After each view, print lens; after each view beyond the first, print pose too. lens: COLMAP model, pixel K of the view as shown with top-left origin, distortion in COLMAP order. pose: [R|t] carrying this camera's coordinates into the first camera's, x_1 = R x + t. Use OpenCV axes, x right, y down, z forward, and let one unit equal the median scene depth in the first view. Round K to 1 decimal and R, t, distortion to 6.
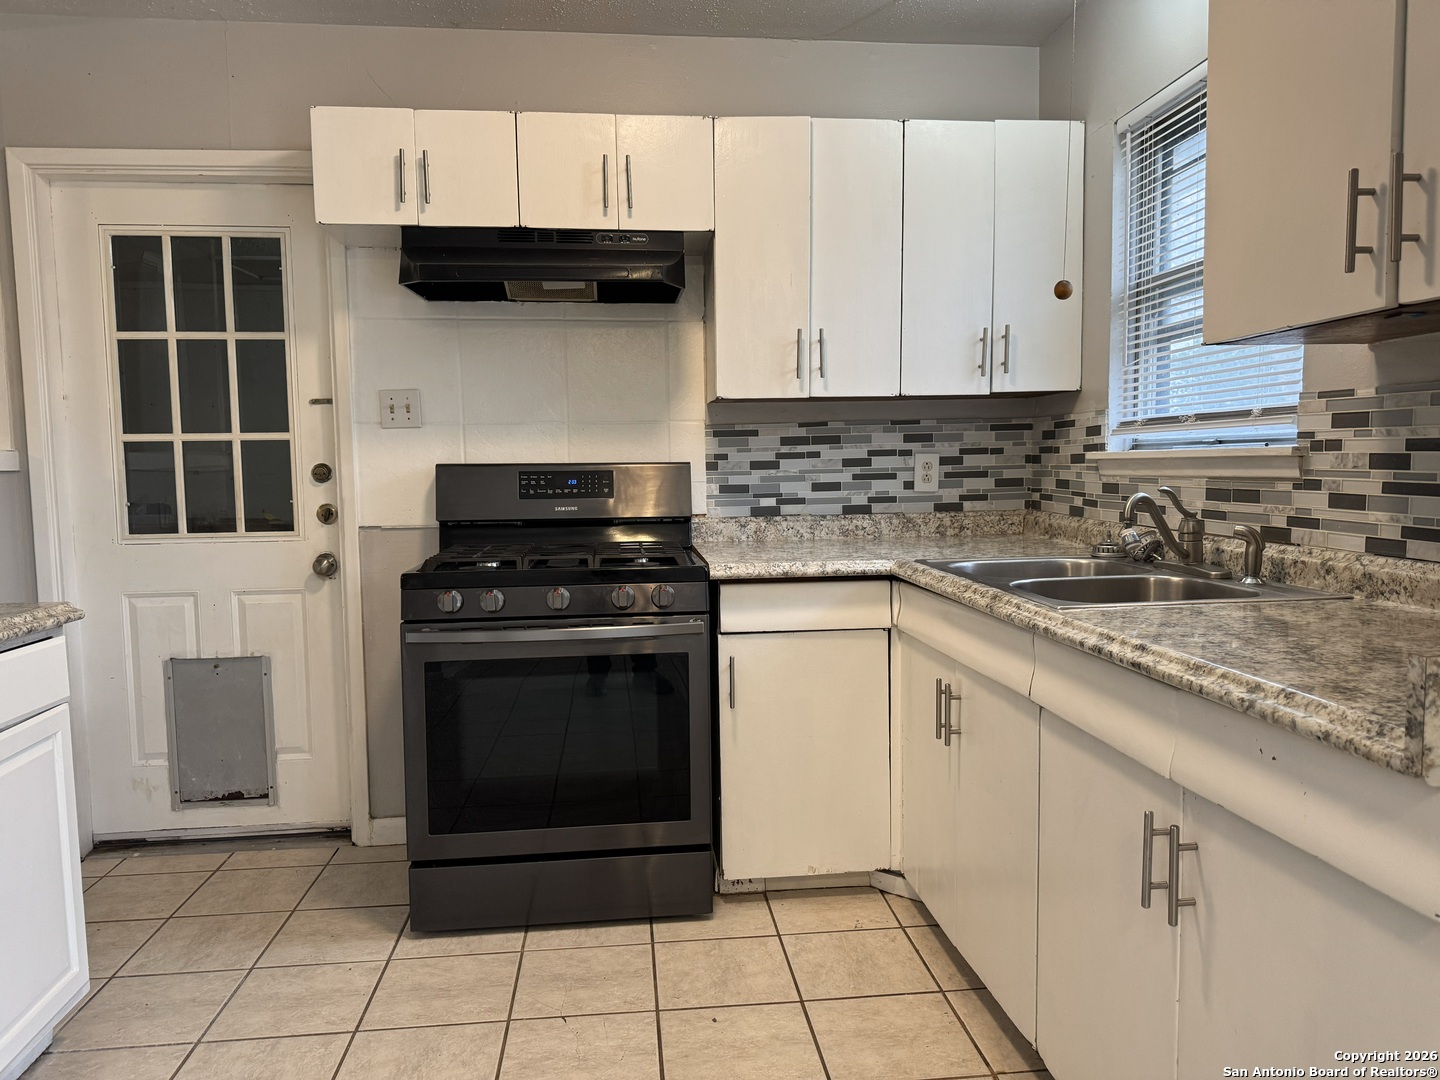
lens RADIAL K [[1025.4, 0, 732.7], [0, 1025.4, 547.1], [0, 0, 1]] dist [0.032238, -0.048554]
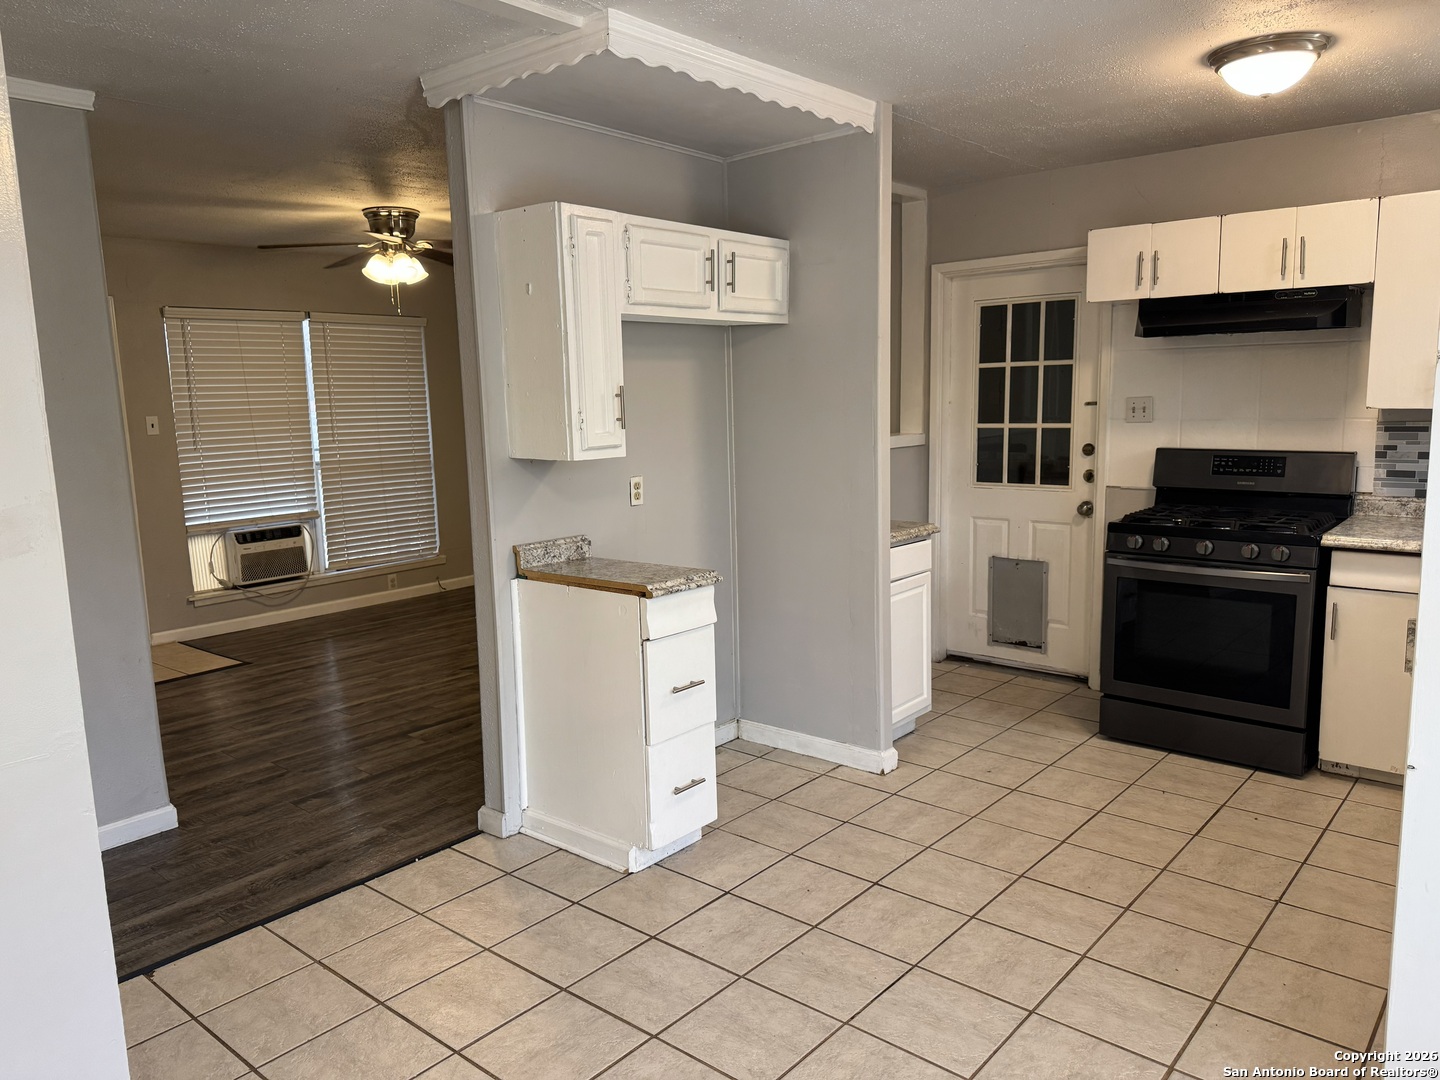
lens RADIAL K [[1025.4, 0, 718.9], [0, 1025.4, 552.4], [0, 0, 1]] dist [0.032238, -0.048554]
pose [[0.683759, 0.113729, -0.720791, 0.373722], [-0.046002, 0.992533, 0.112967, -0.070284], [0.728256, -0.044085, 0.683886, -0.497666]]
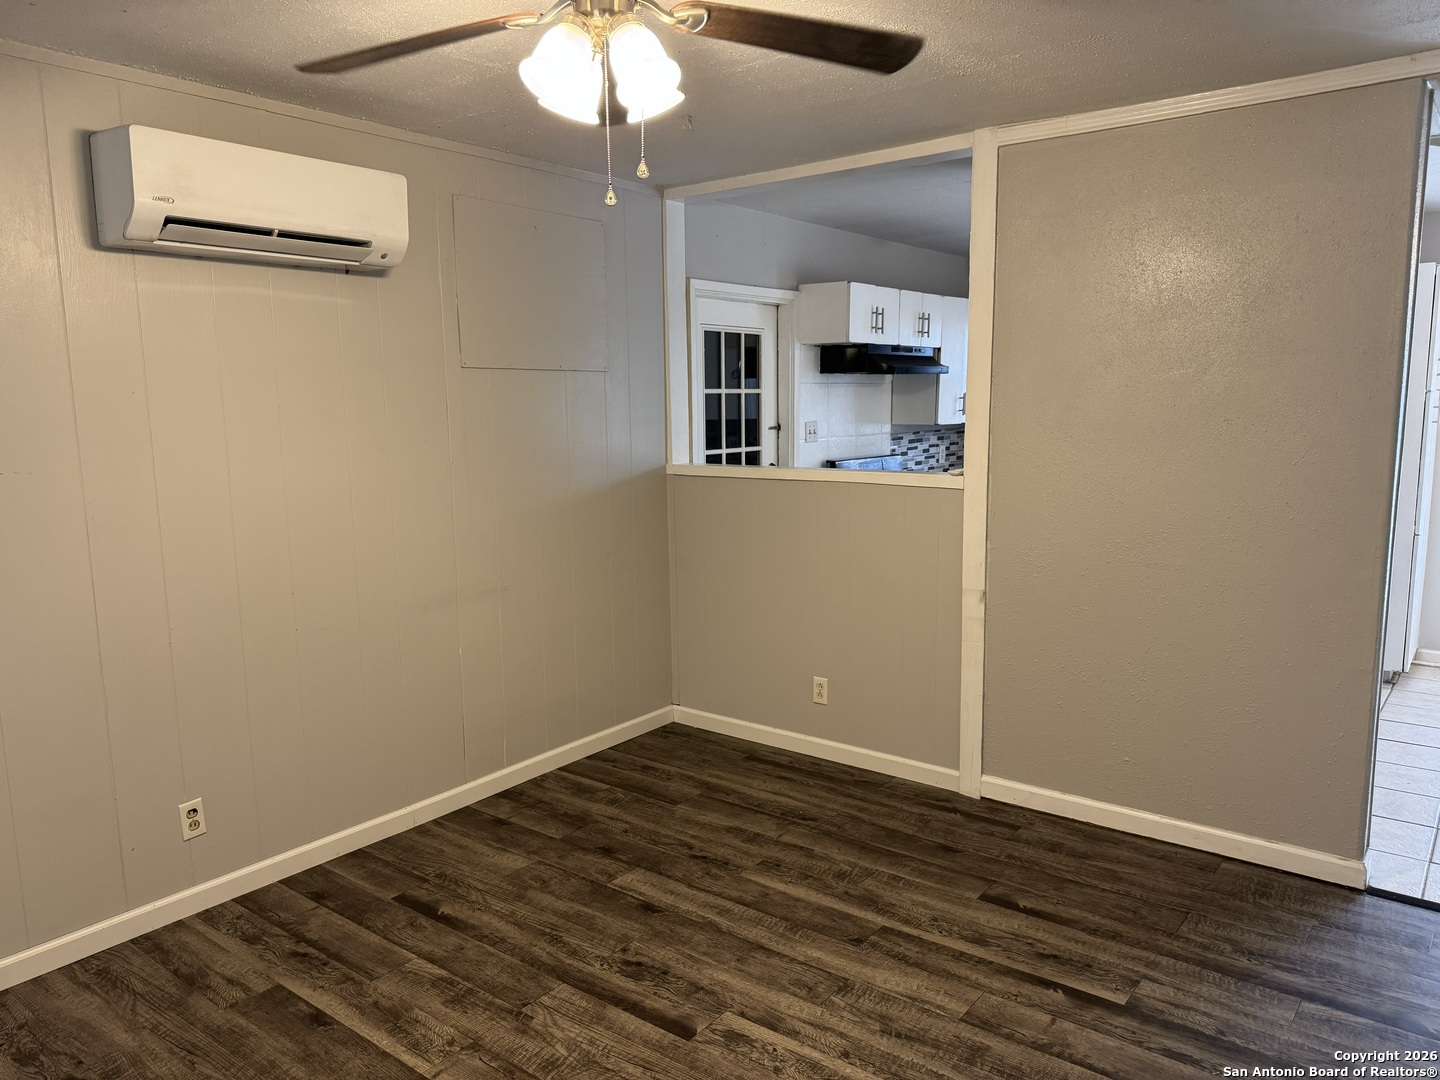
lens RADIAL K [[1025.4, 0, 729.7], [0, 1025.4, 537.1], [0, 0, 1]] dist [0.032238, -0.048554]
pose [[0.696838, -0.093915, 0.711053, -1.776540], [0.054227, 0.995451, 0.078334, -0.099730], [-0.715175, -0.016028, 0.698761, -0.186454]]
